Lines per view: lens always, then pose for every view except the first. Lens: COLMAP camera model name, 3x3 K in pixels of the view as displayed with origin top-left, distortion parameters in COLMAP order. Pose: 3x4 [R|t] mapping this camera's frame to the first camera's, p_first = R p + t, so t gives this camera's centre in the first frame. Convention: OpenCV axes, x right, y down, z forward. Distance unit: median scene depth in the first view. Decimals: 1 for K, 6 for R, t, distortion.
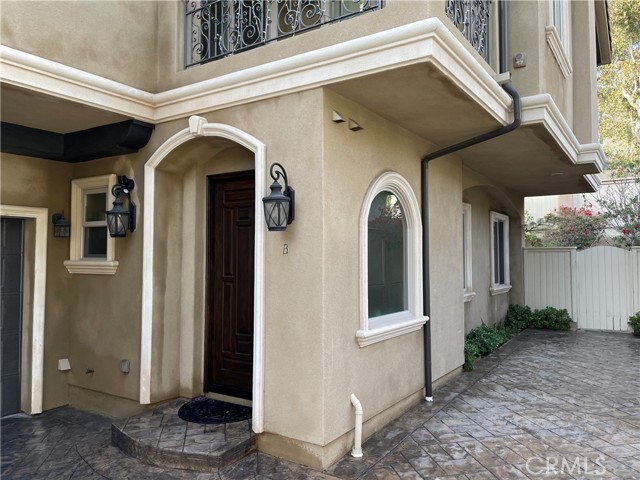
lens RADIAL K [[485.7, 0, 317.2], [0, 485.7, 235.2], [0, 0, 1]] dist [0.076318, -0.101938]
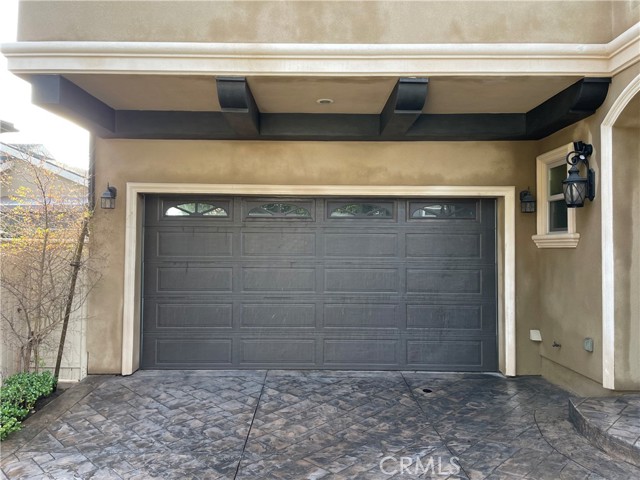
lens RADIAL K [[485.7, 0, 321.4], [0, 485.7, 233.4], [0, 0, 1]] dist [0.076318, -0.101938]
pose [[0.560806, -0.022172, -0.827650, 0.107882], [0.030574, 0.999514, -0.006060, 0.046611], [0.827382, -0.021906, 0.561212, 0.060093]]
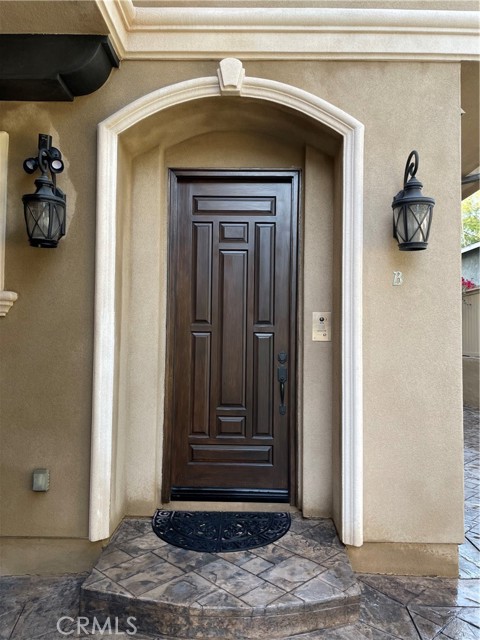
lens RADIAL K [[485.7, 0, 237.1], [0, 485.7, 317.4], [0, 0, 1]] dist [0.076318, -0.101938]
pose [[0.842588, 0.034025, 0.537484, -0.526292], [-0.038643, 0.999250, -0.002678, 0.078527], [-0.537171, -0.018513, 0.843270, 0.429297]]
